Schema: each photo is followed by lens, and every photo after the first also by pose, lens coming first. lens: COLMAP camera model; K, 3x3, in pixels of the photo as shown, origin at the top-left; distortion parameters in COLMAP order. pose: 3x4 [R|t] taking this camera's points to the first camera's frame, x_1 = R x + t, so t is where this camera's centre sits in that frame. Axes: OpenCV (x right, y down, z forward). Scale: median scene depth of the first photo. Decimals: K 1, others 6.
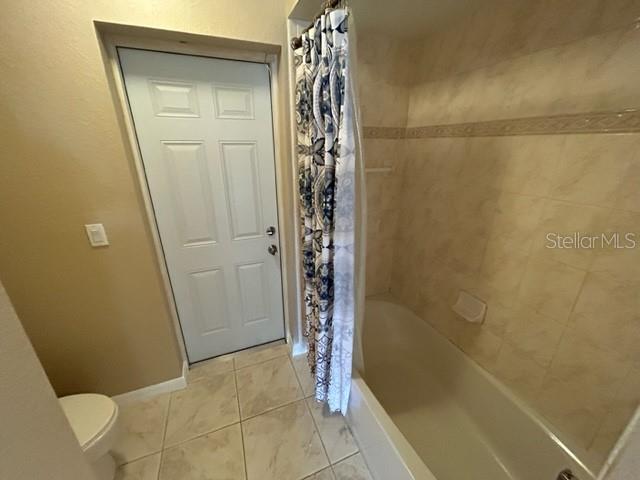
lens RADIAL K [[258.2, 0, 321.5], [0, 258.2, 240.8], [0, 0, 1]] dist [0.000263, -0.000049]
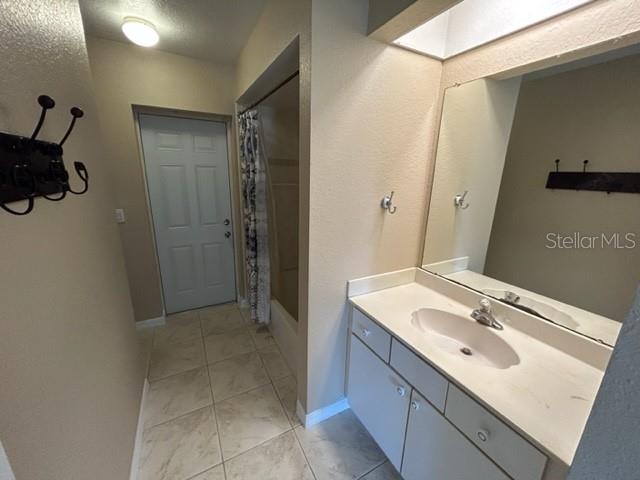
lens RADIAL K [[258.2, 0, 321.5], [0, 258.2, 240.8], [0, 0, 1]] dist [0.000263, -0.000049]
pose [[0.993792, -0.004097, 0.111181, 0.279166], [0.014755, 0.995348, -0.095212, 0.325223], [-0.110274, 0.096261, 0.989229, -0.827102]]
